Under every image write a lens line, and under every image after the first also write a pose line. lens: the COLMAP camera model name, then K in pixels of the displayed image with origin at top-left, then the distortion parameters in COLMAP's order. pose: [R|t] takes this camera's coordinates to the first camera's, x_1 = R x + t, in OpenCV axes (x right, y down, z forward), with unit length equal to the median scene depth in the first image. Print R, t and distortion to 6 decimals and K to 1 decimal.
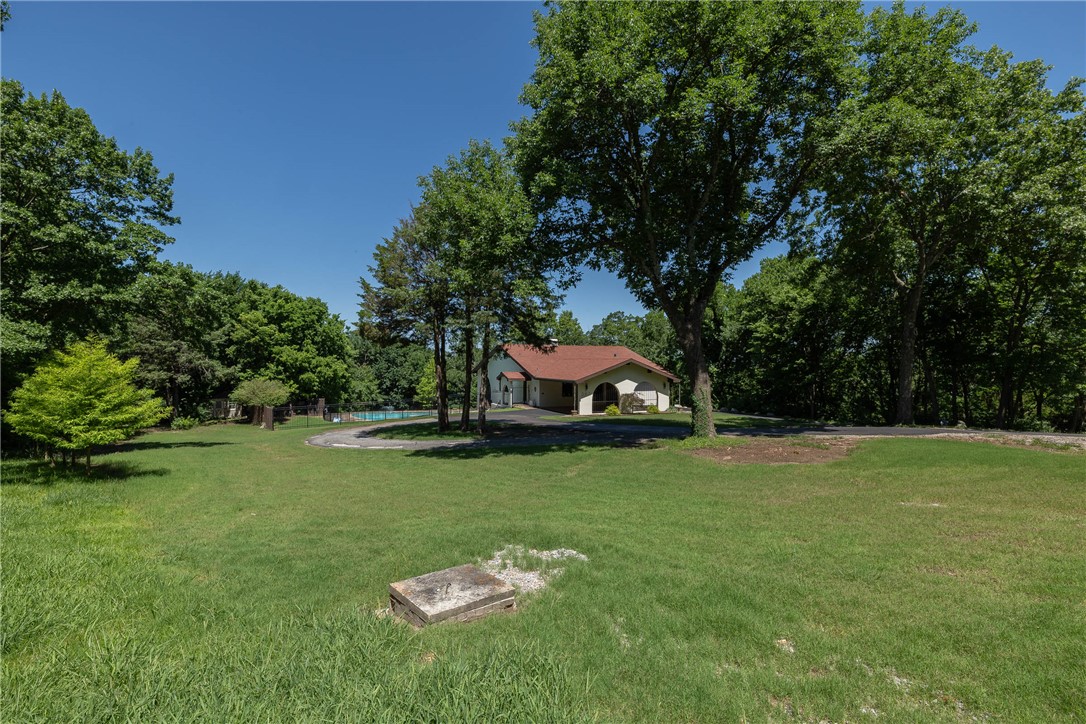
lens RADIAL K [[511.3, 0, 543.3], [0, 511.3, 359.6], [0, 0, 1]] dist [-0.012749, 0.000204]
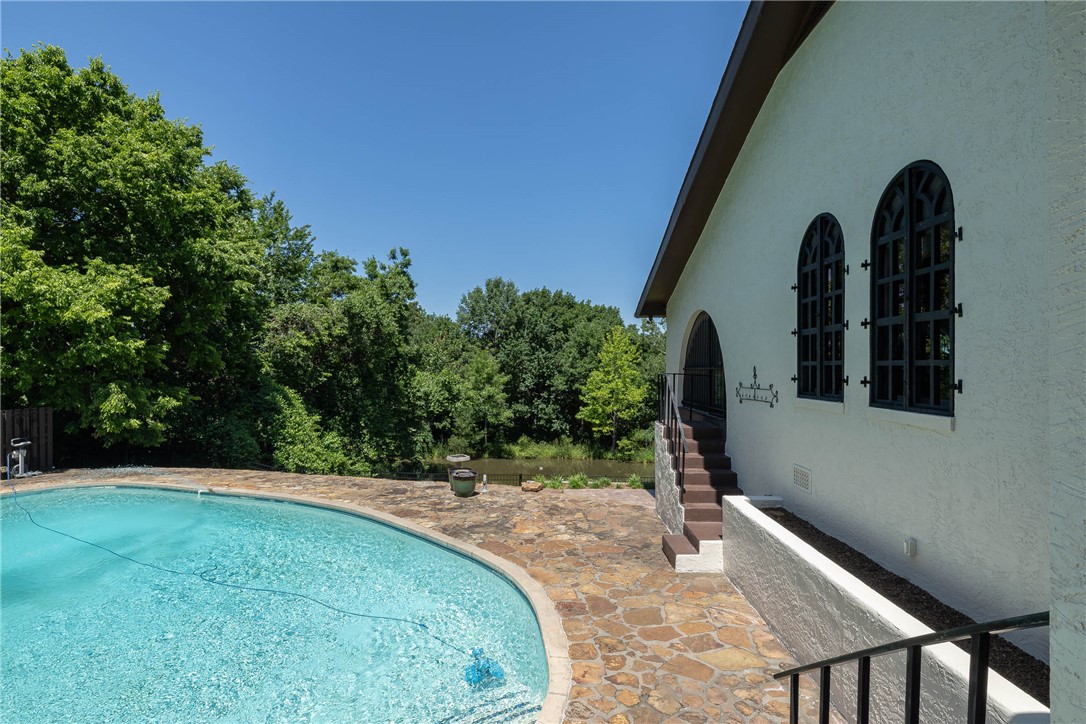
lens RADIAL K [[562.3, 0, 544.7], [0, 562.3, 360.0], [0, 0, 1]] dist [-0.000972, -0.000122]
pose [[0.900405, -0.003739, -0.435036, -0.108476], [-0.001489, 0.999931, -0.011677, 0.074368], [0.435050, 0.011162, 0.900337, 1.188695]]
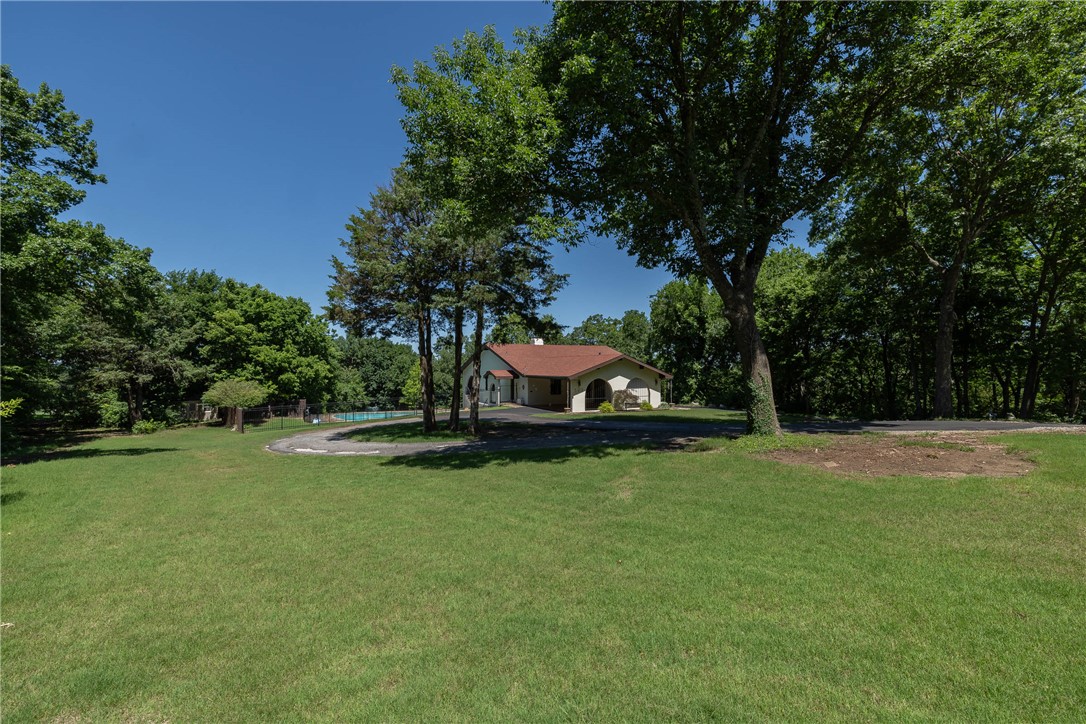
lens RADIAL K [[453.8, 0, 540.5], [0, 453.8, 361.7], [0, 0, 1]] dist [0.001446, -0.000124]
pose [[0.998772, -0.005557, 0.049237, -0.029845], [0.006024, 0.999938, -0.009349, 0.019848], [-0.049182, 0.009634, 0.998743, 0.146764]]
